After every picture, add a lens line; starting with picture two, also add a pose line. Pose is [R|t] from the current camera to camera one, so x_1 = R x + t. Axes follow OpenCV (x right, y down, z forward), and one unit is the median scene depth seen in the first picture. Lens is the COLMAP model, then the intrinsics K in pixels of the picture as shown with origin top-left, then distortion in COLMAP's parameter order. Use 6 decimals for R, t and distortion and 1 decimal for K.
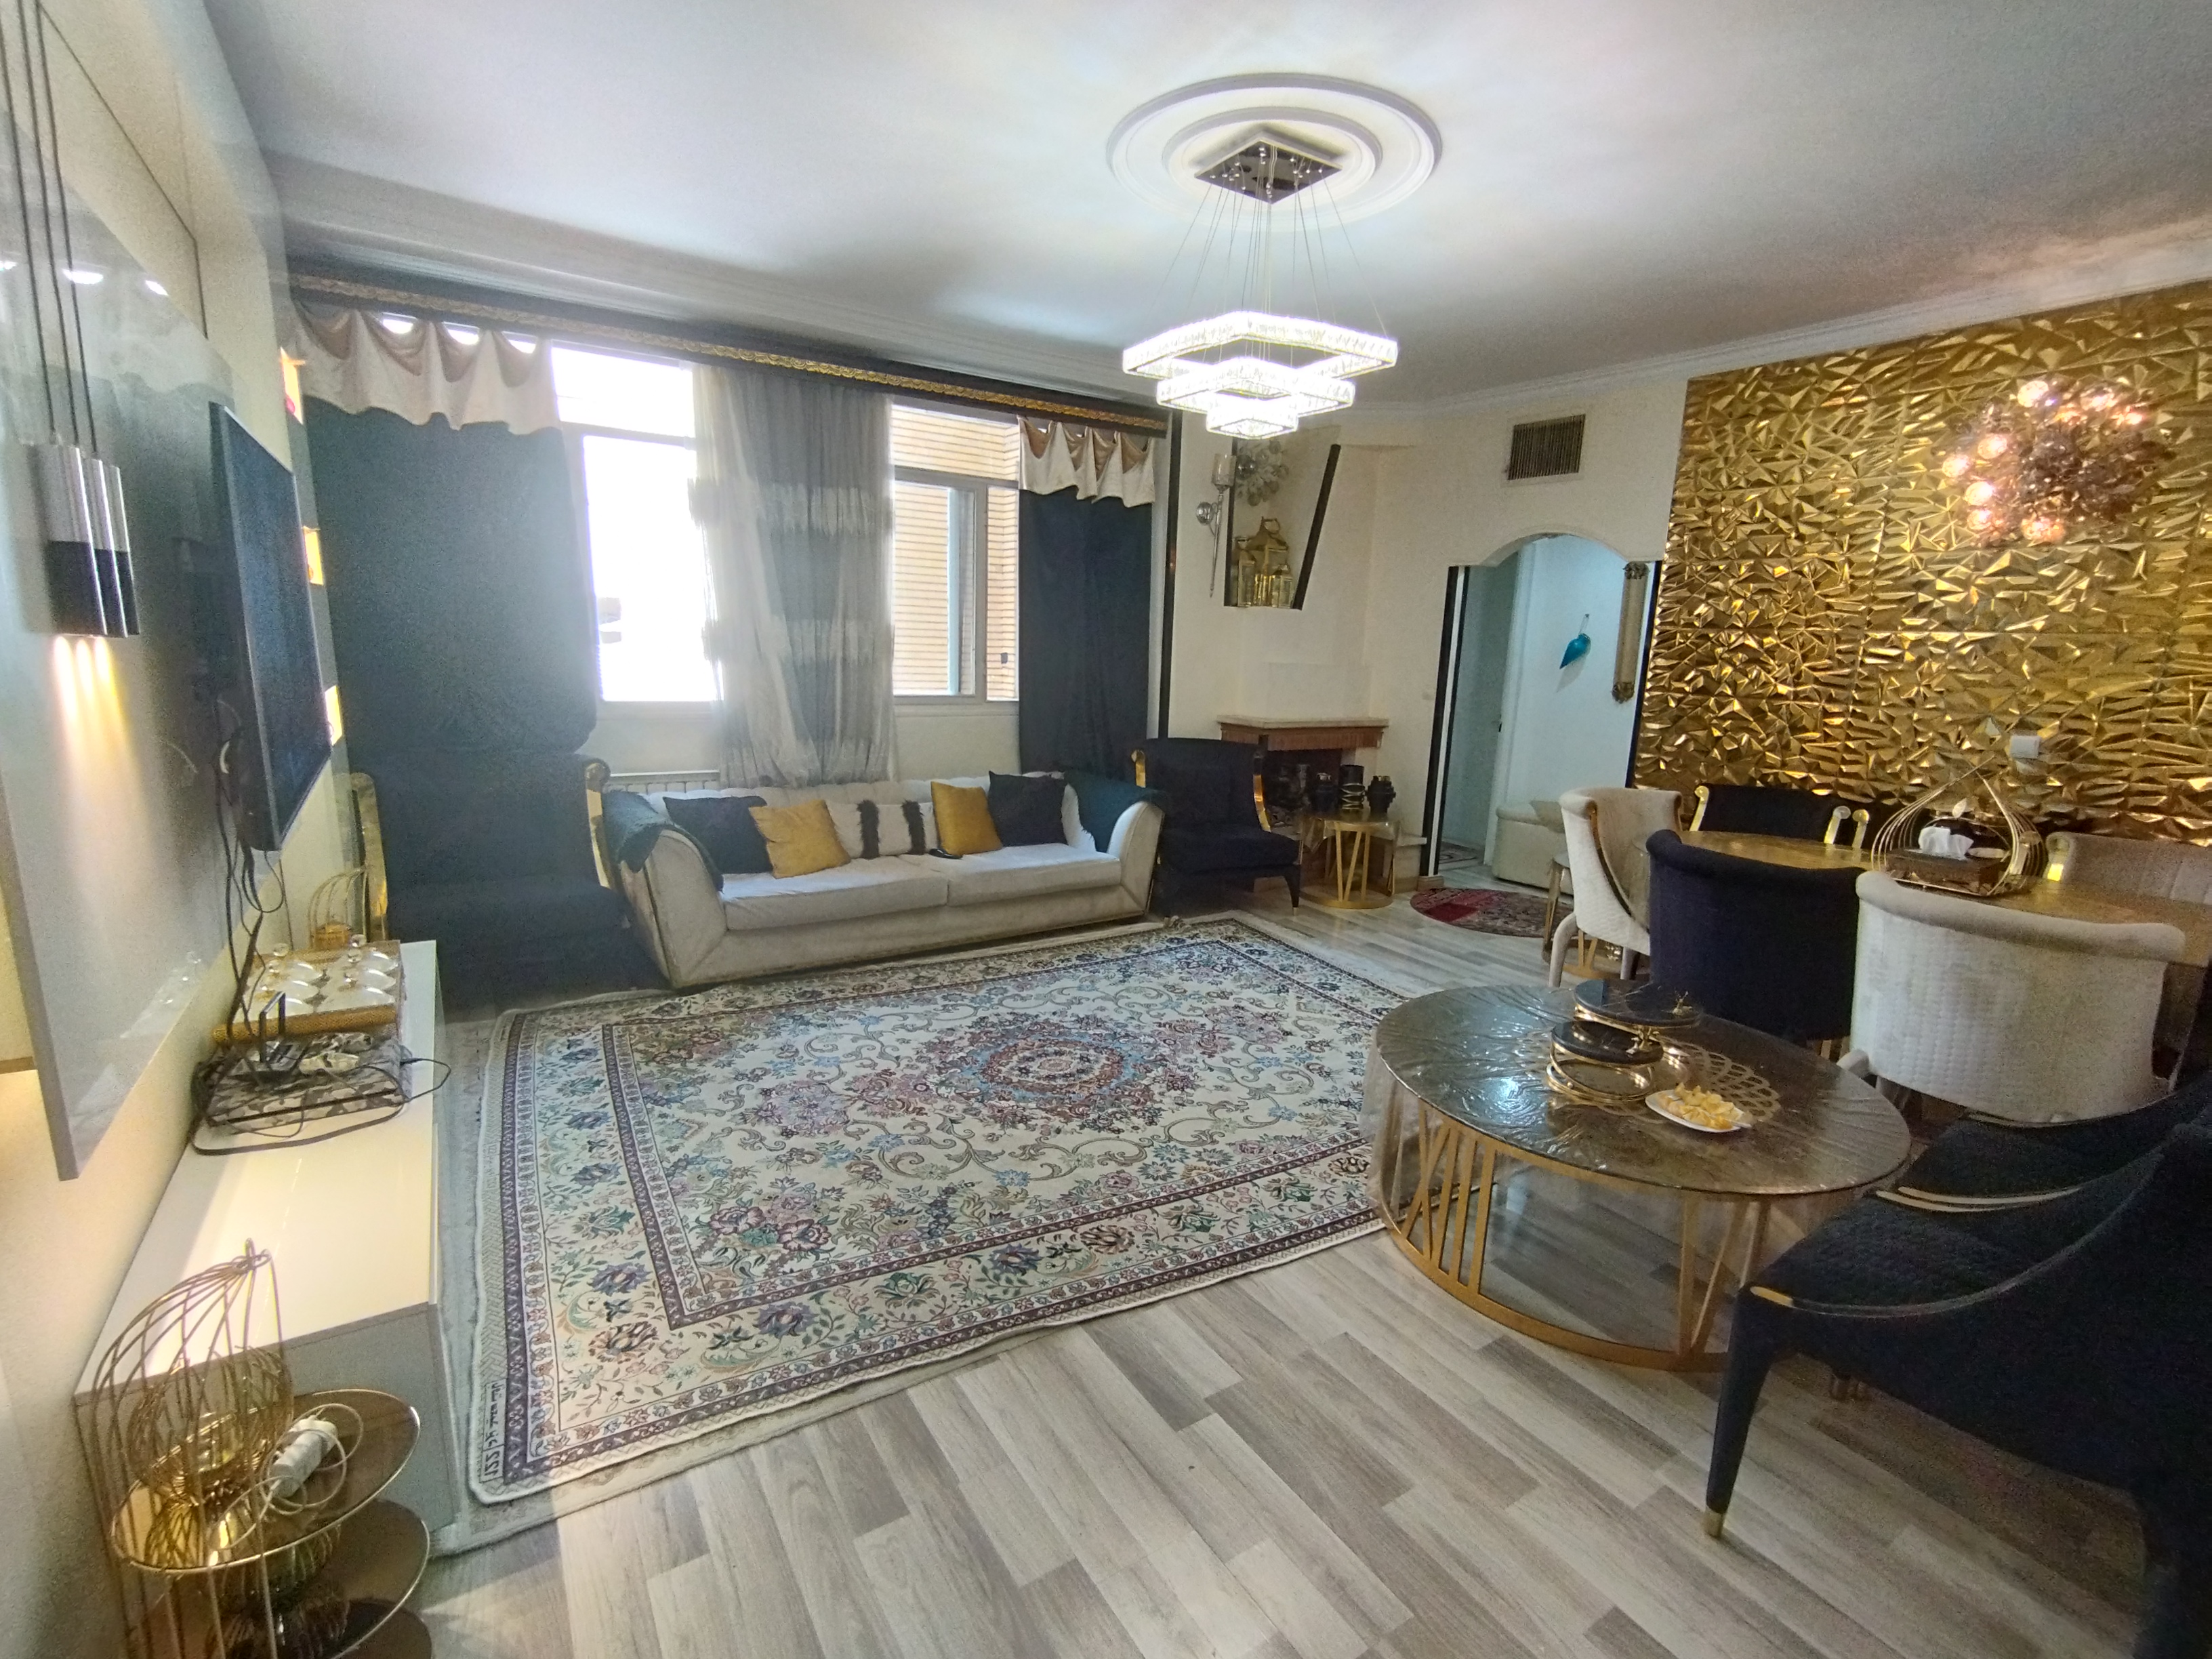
lens RADIAL K [[1018.1, 0, 1140.6], [0, 1018.1, 869.2], [0, 0, 1]] dist [0.003750, -0.001193]
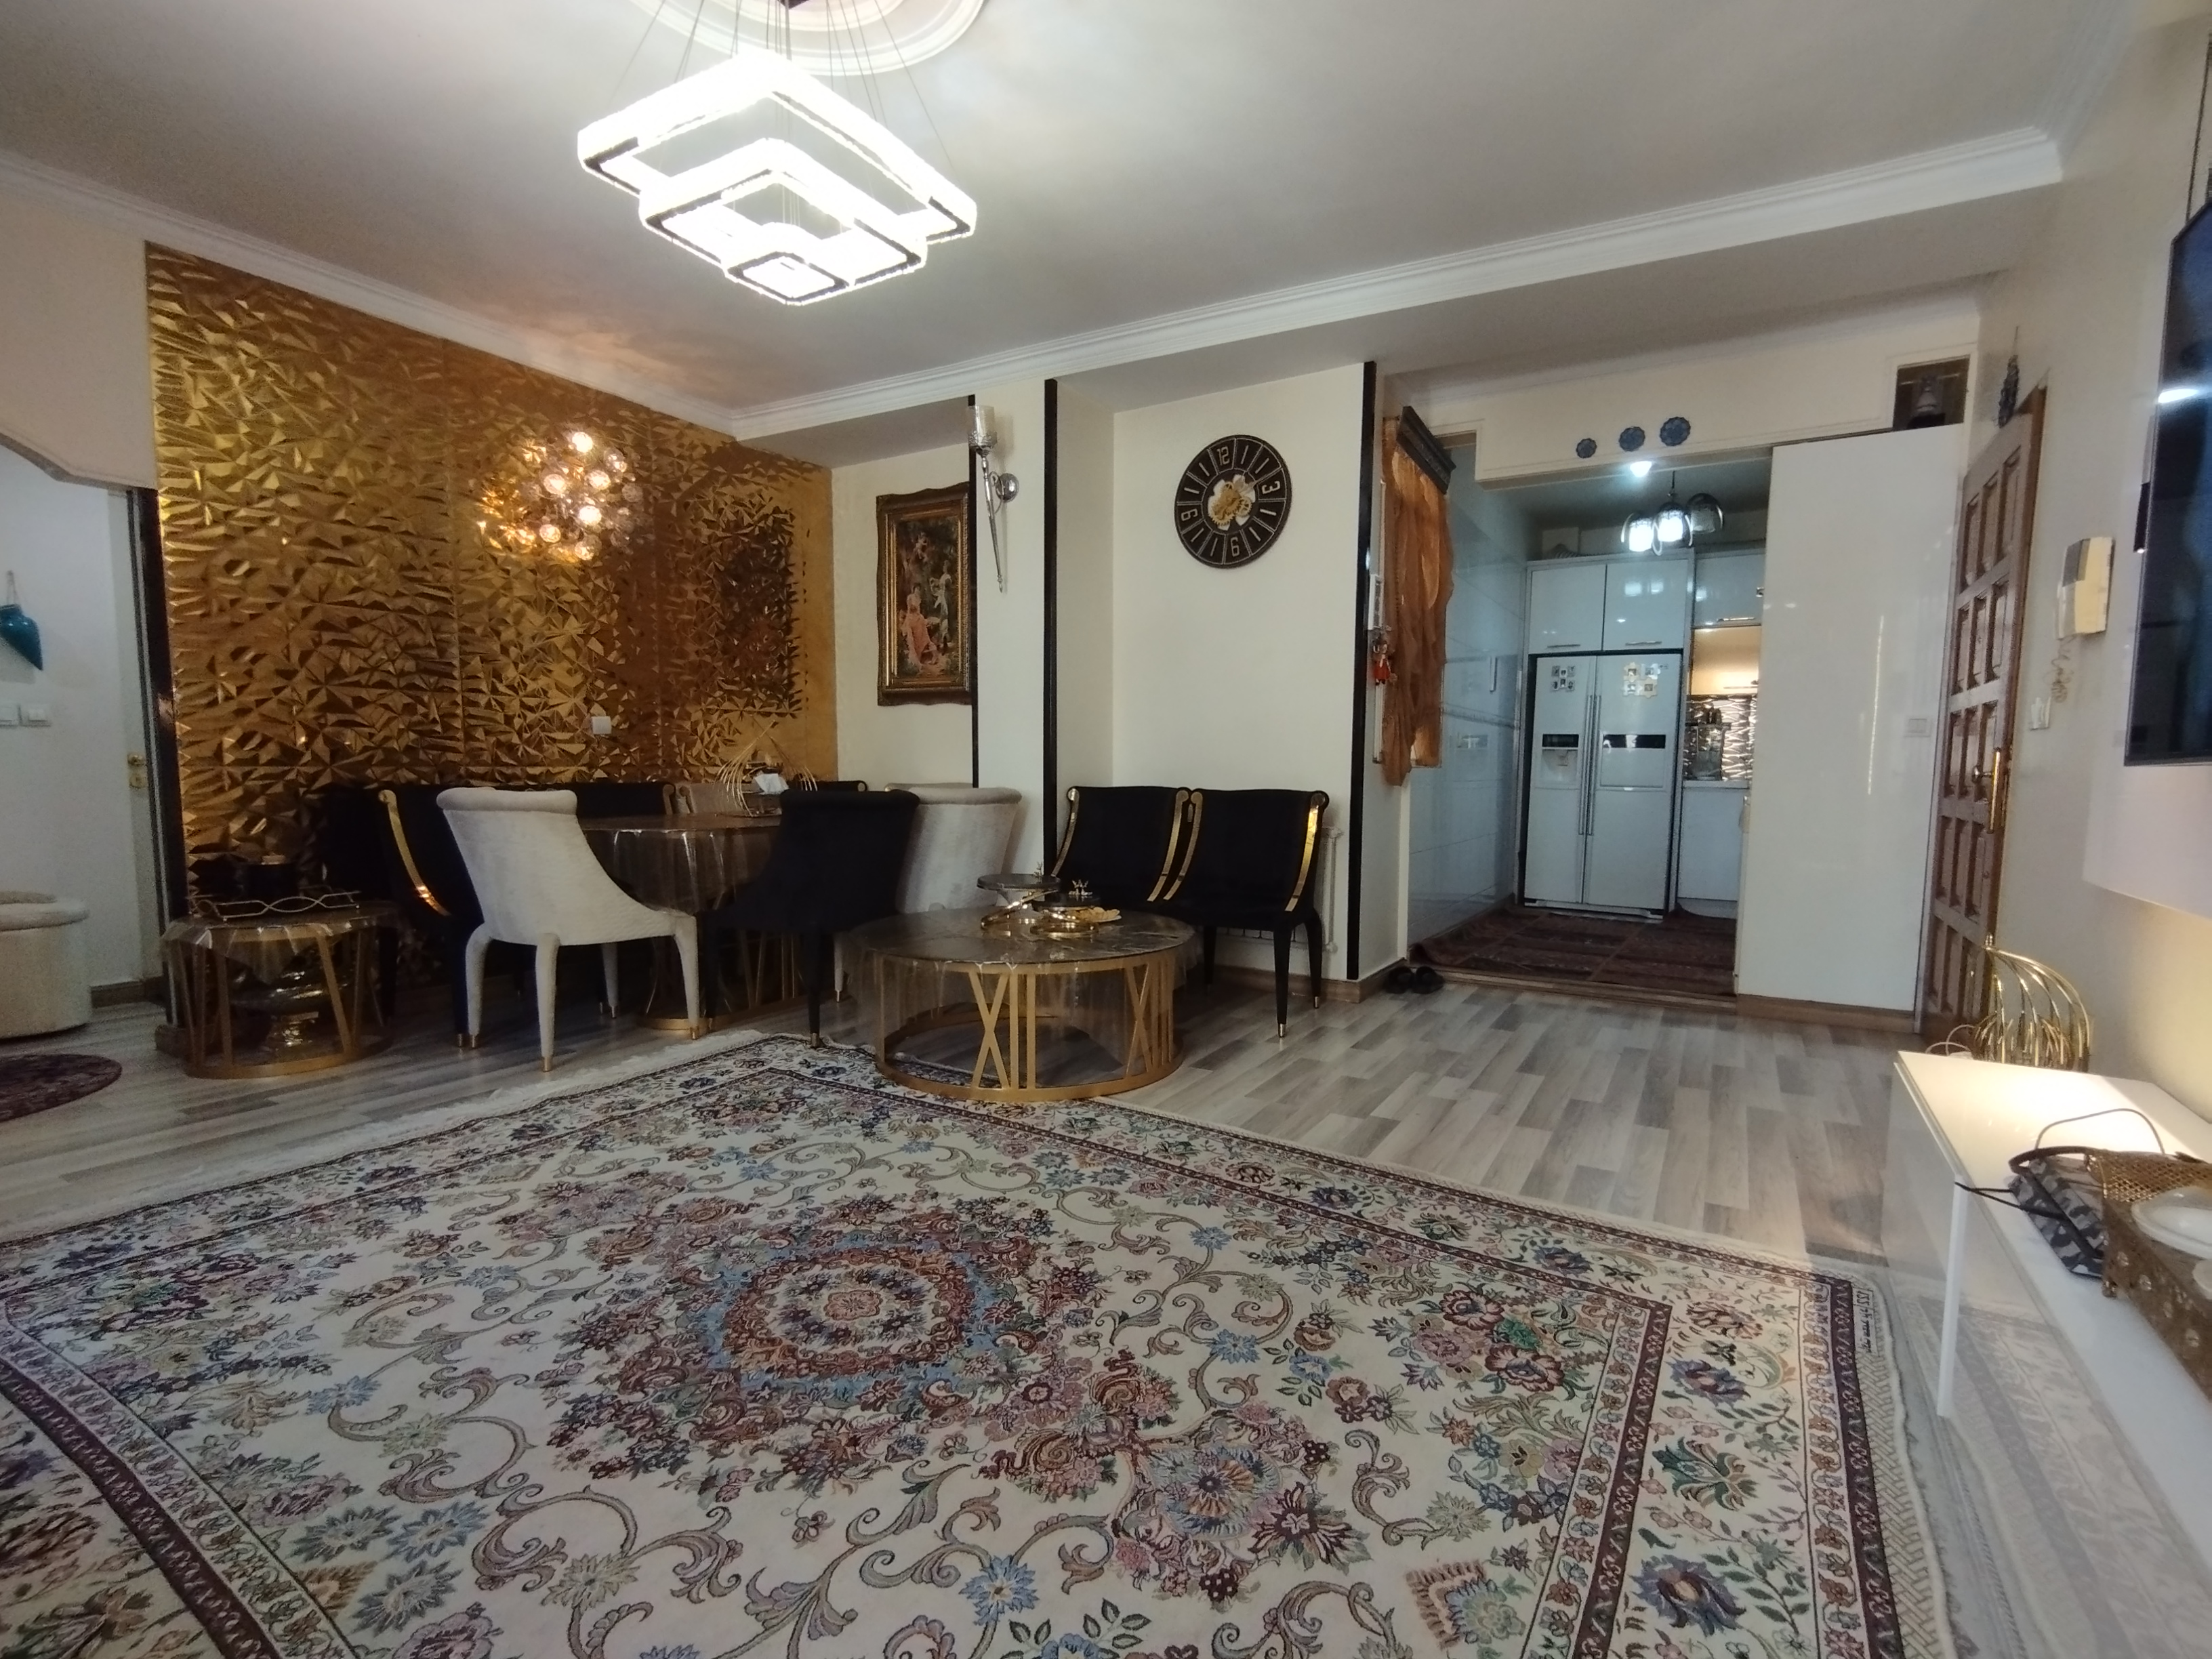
lens RADIAL K [[1019.0, 0, 1156.8], [0, 1019.0, 785.0], [0, 0, 1]] dist [-0.000571, 0.001845]
pose [[-0.447216, -0.063400, 0.892176, -0.564427], [0.172875, 0.972549, 0.155767, -0.124582], [-0.877561, 0.223896, -0.423979, 0.914912]]
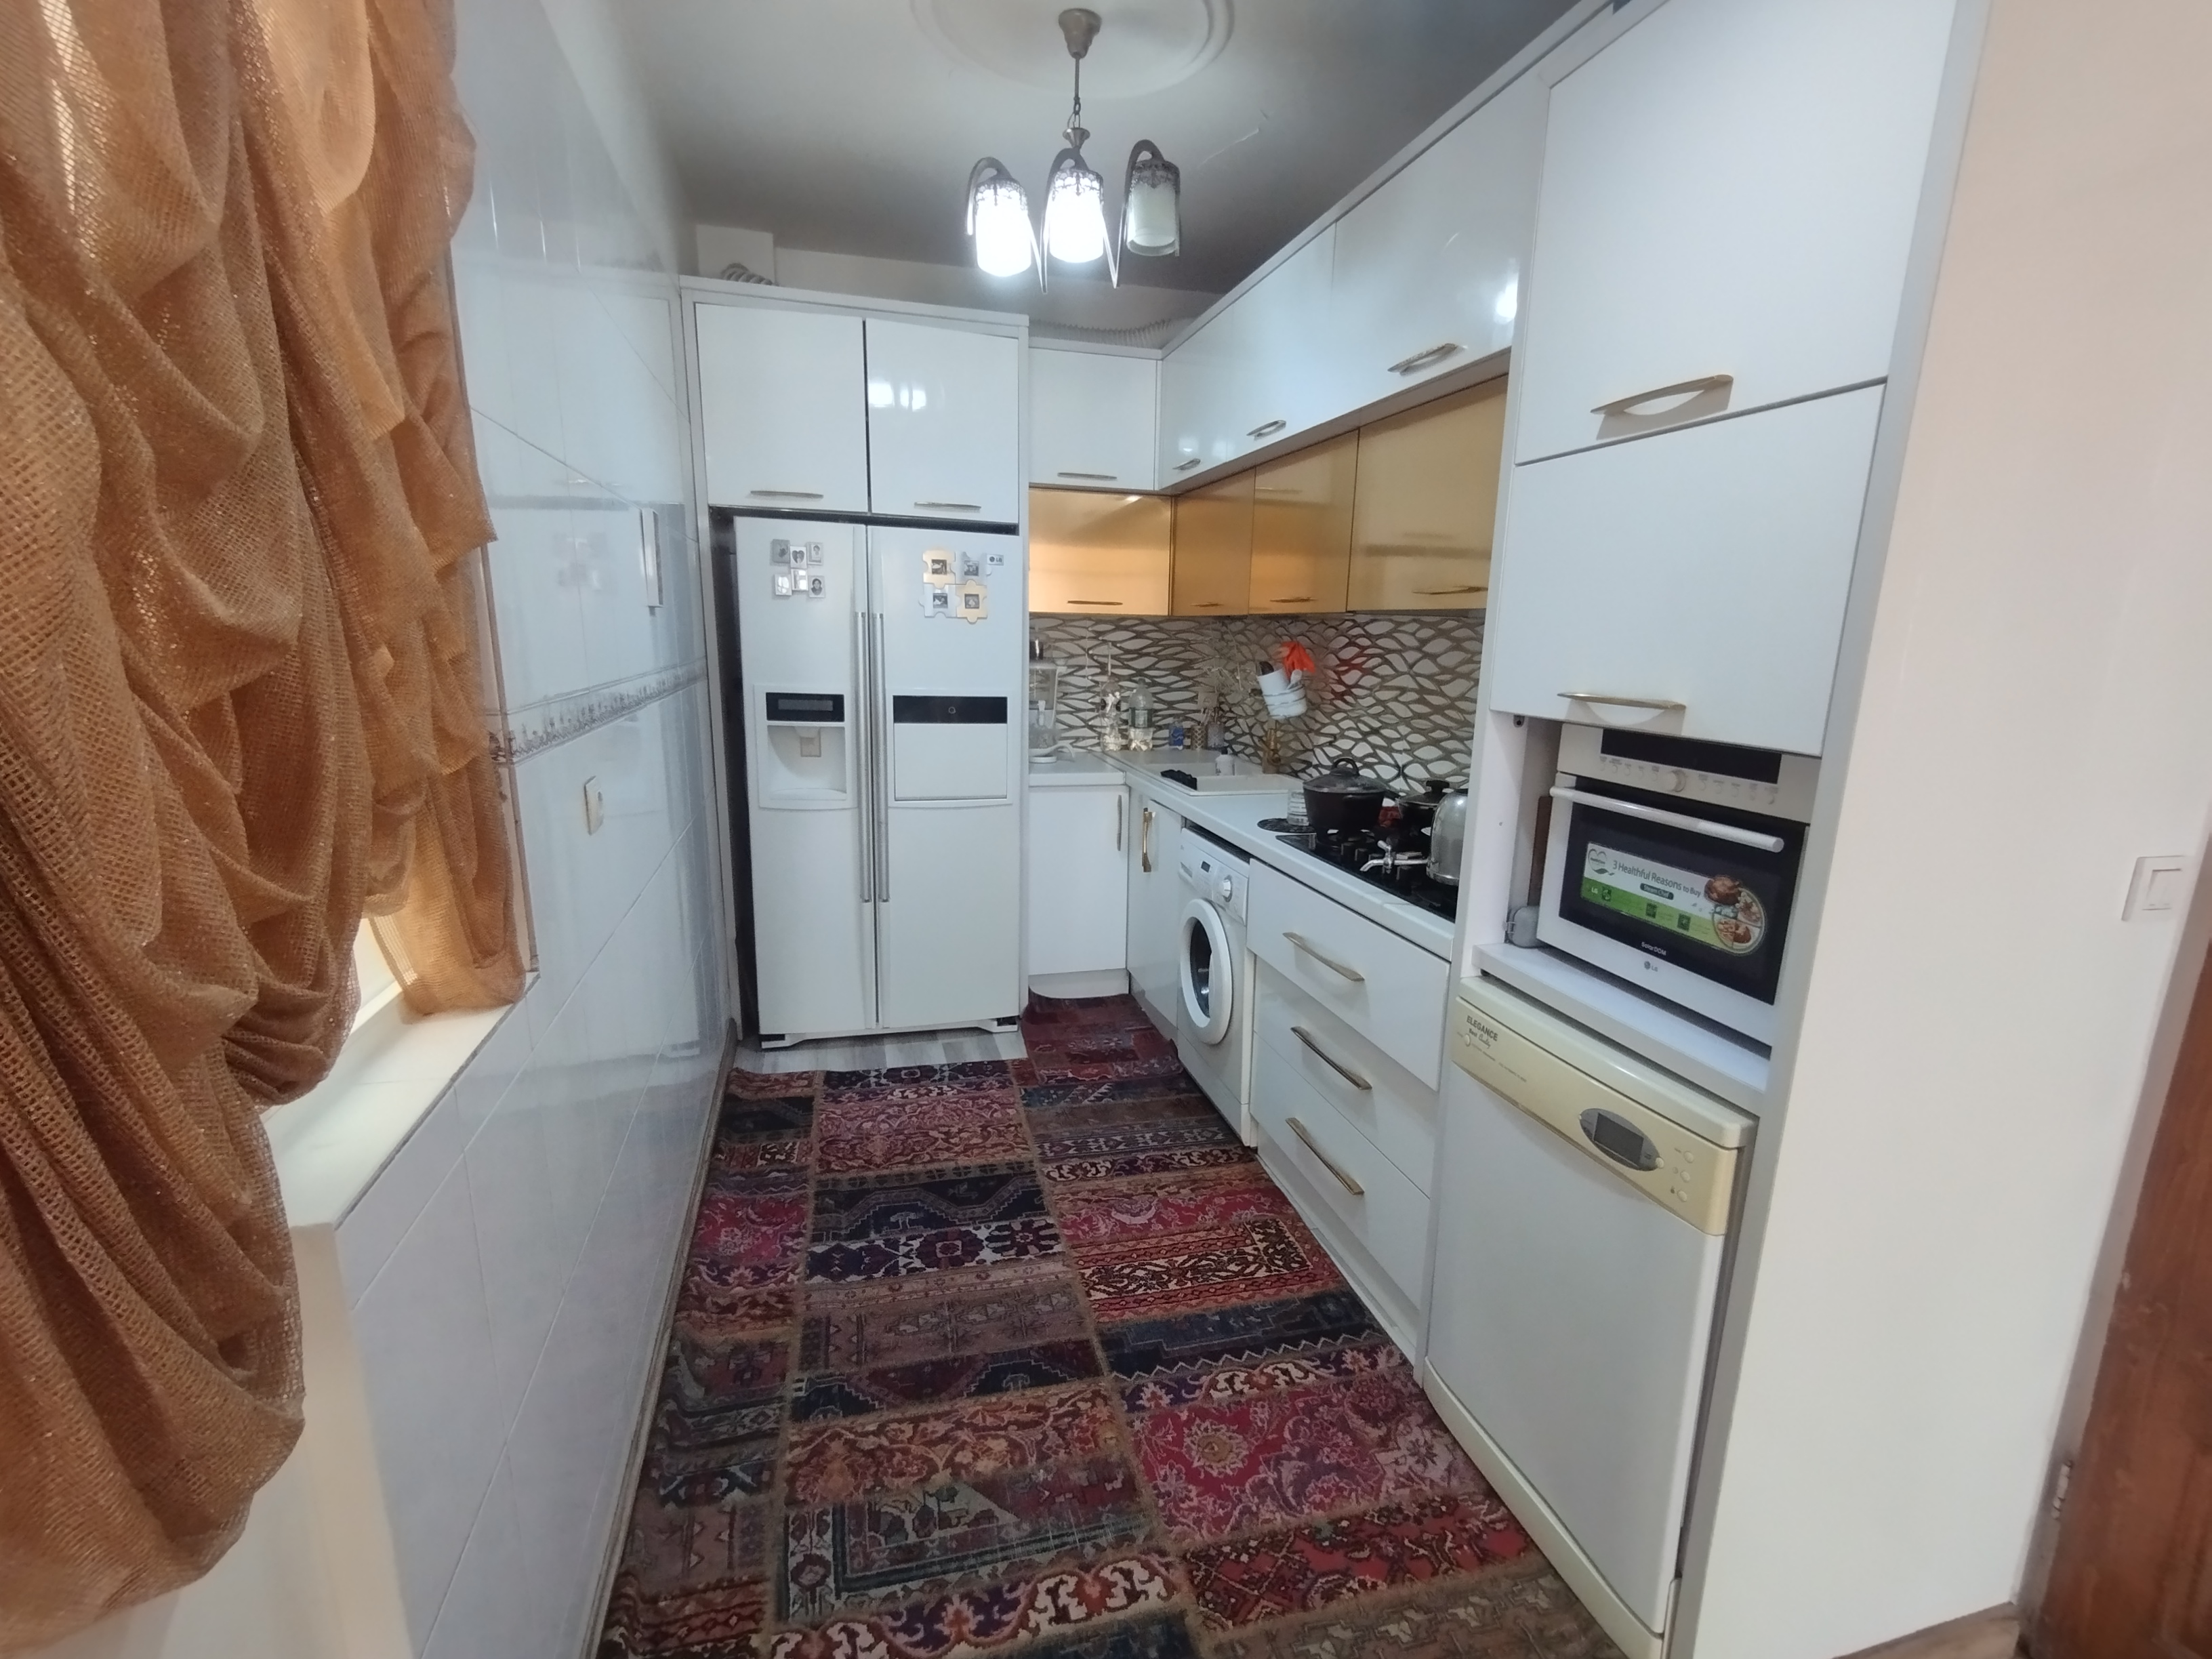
lens RADIAL K [[1018.1, 0, 1140.6], [0, 1018.1, 869.2], [0, 0, 1]] dist [0.003750, -0.001193]
pose [[-0.954017, -0.117542, 0.275747, 0.239009], [0.018621, 0.894894, 0.445890, -0.046053], [-0.299175, 0.430521, -0.851555, 0.179426]]
